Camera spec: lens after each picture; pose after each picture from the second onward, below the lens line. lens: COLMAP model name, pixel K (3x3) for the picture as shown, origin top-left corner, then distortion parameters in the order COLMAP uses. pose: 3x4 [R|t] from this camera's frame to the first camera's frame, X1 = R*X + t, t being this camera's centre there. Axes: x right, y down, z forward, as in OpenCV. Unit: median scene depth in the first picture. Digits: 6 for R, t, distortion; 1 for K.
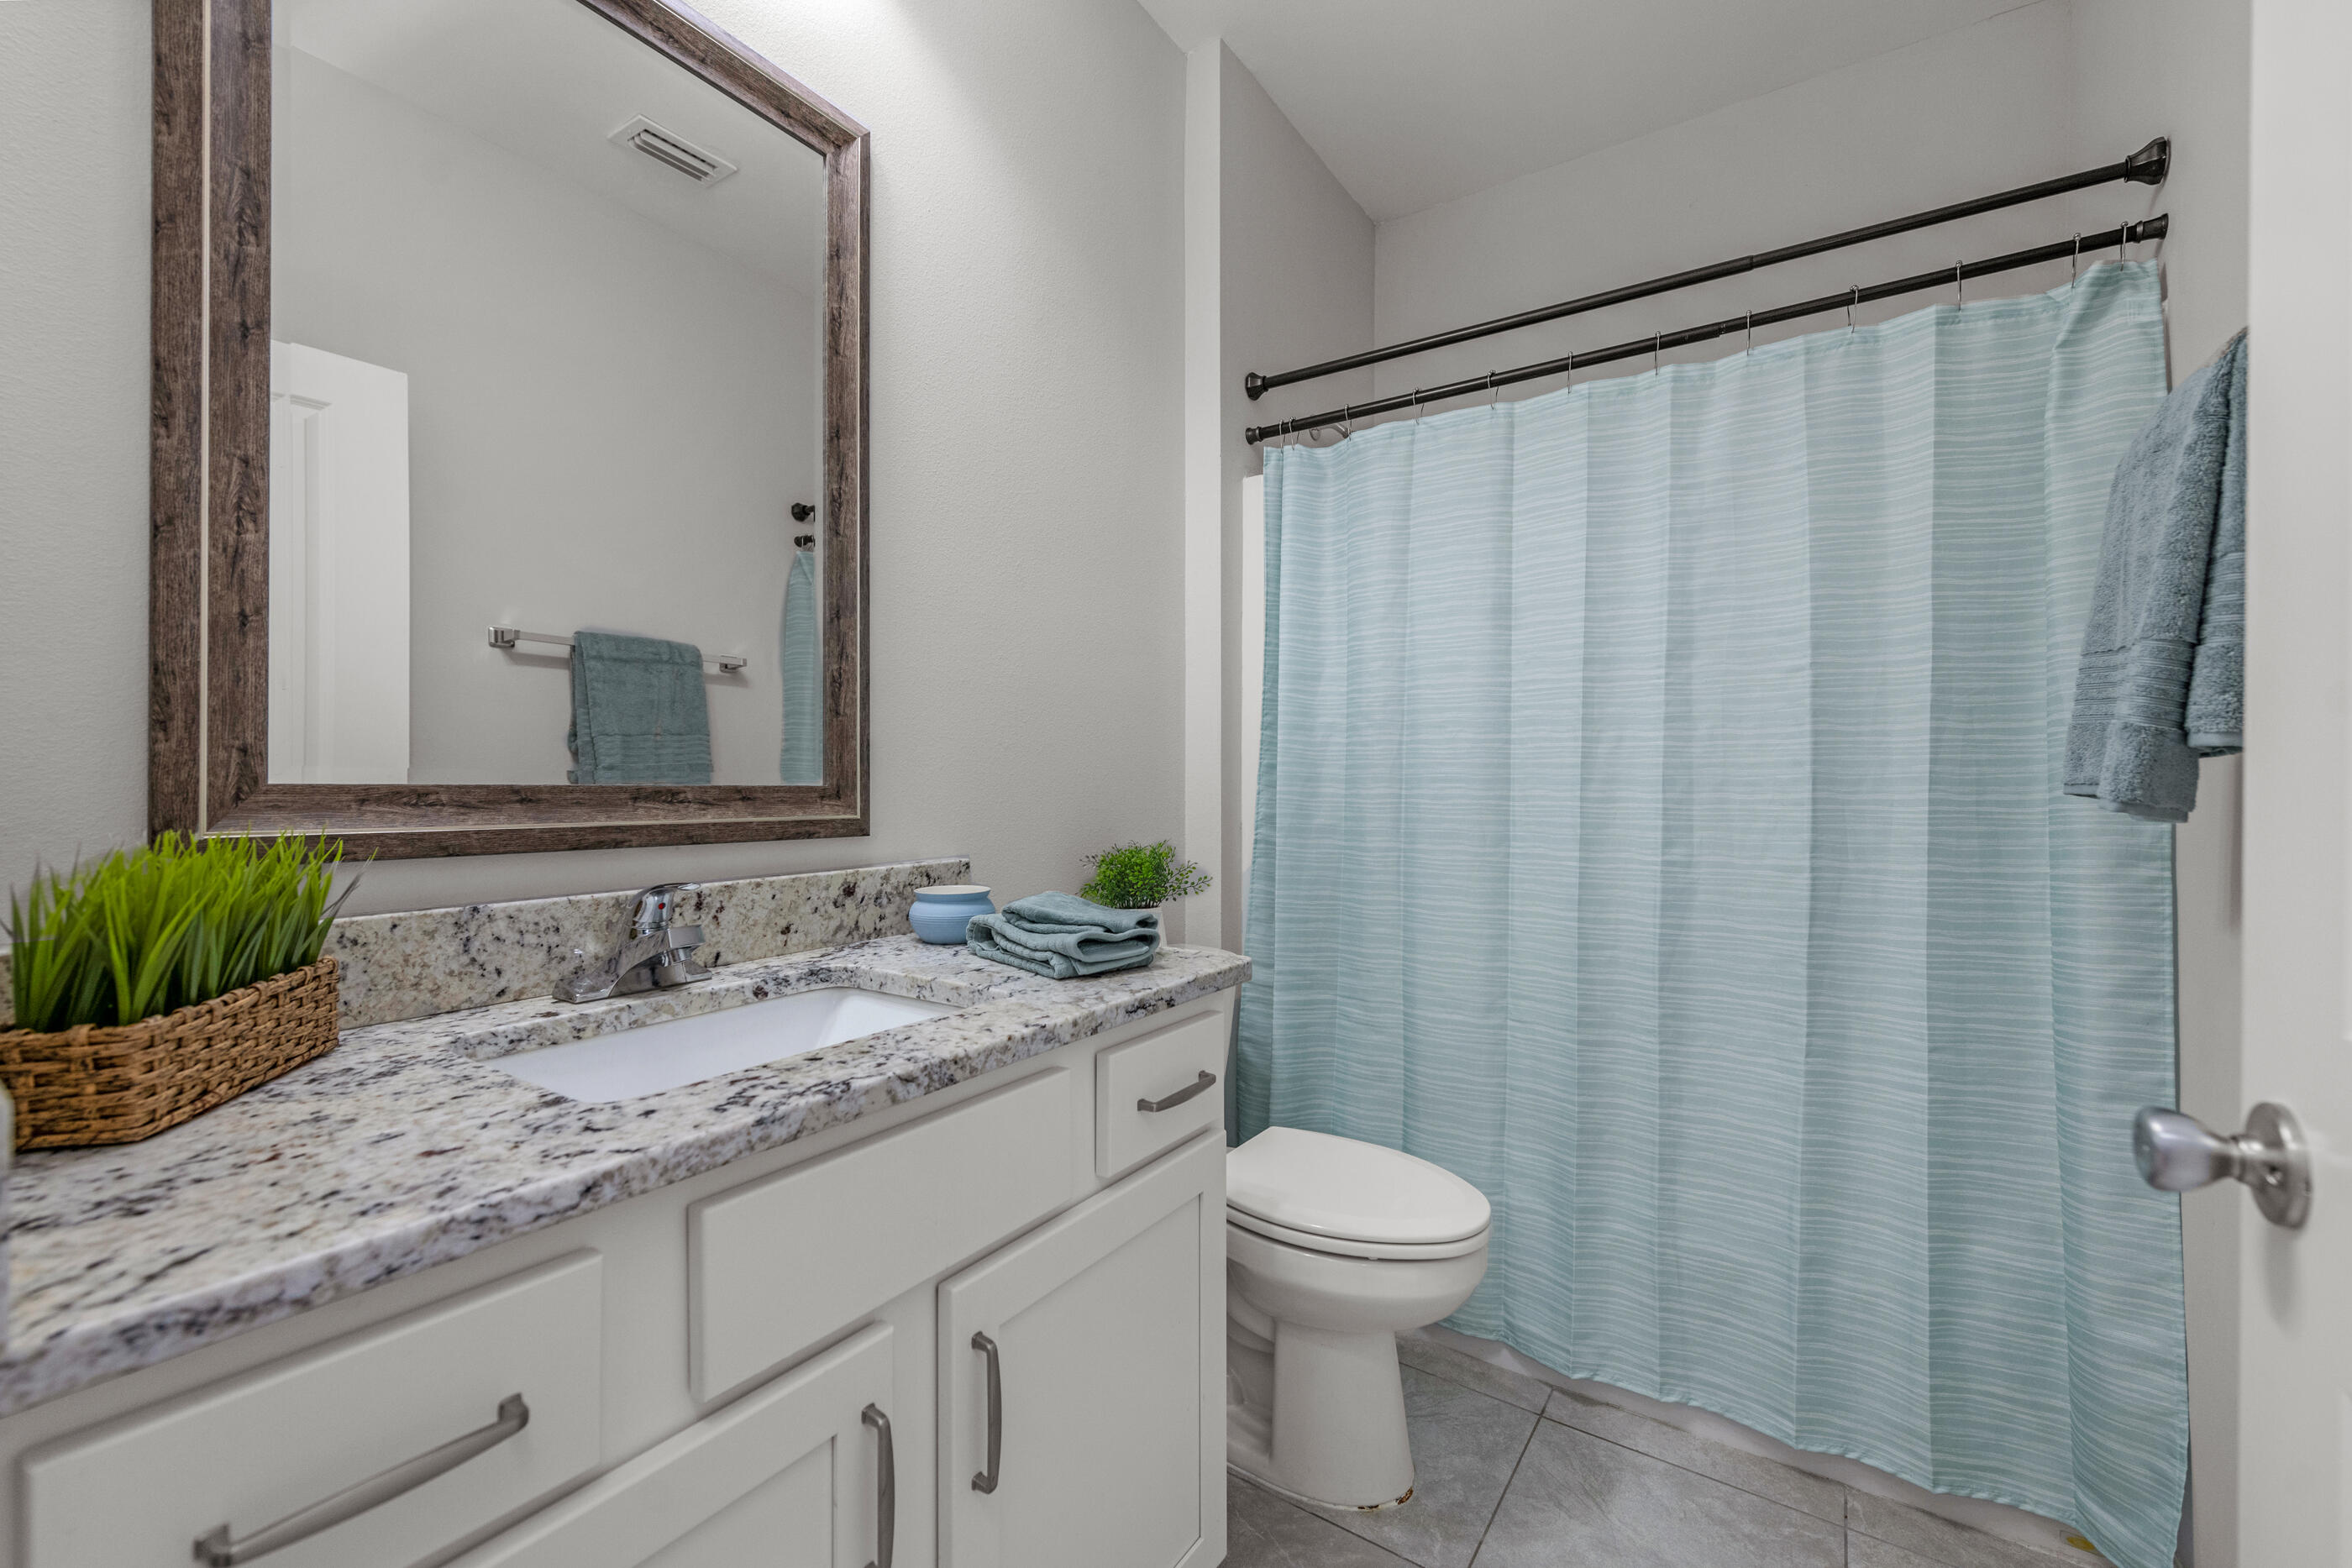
lens RADIAL K [[993.9, 0, 1155.2], [0, 993.9, 771.6], [0, 0, 1]] dist [0.012844, -0.003007]
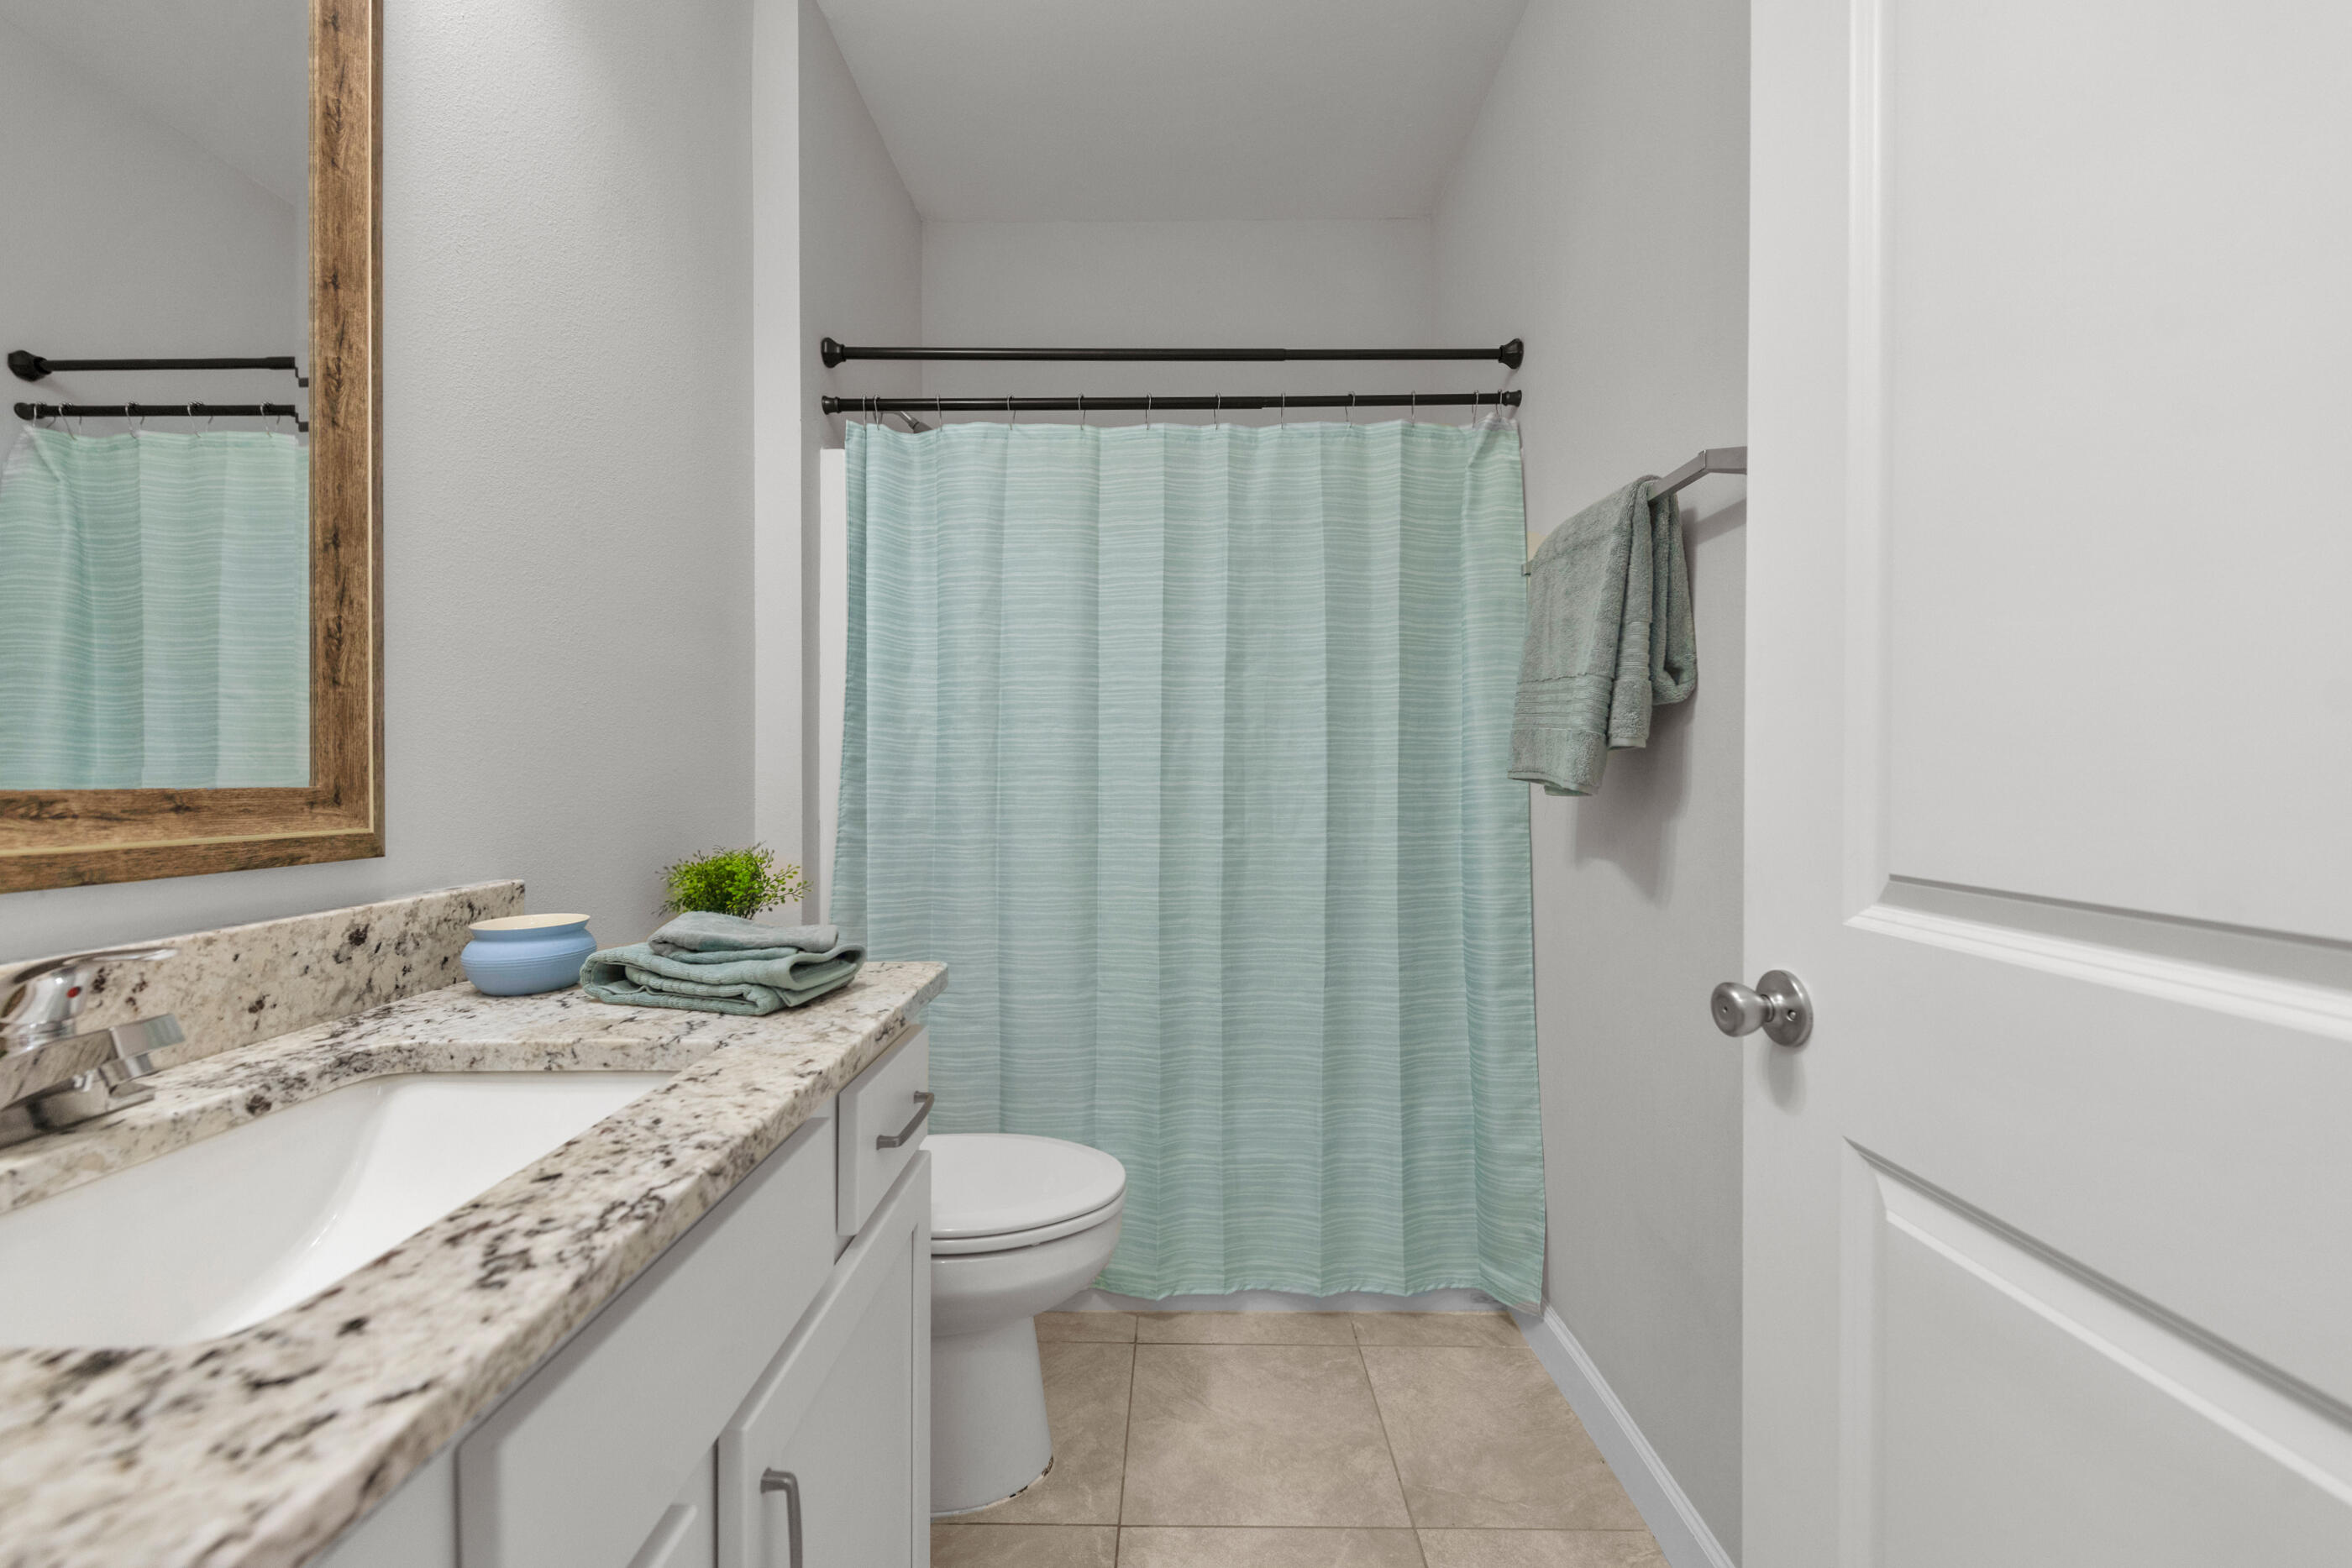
lens RADIAL K [[954.5, 0, 1184.1], [0, 954.5, 765.0], [0, 0, 1]] dist [0.019318, -0.005588]
pose [[0.820923, -0.002417, 0.571034, -0.222119], [0.001933, 0.999997, 0.001455, -0.000699], [-0.571036, -0.000091, 0.820925, 0.115581]]
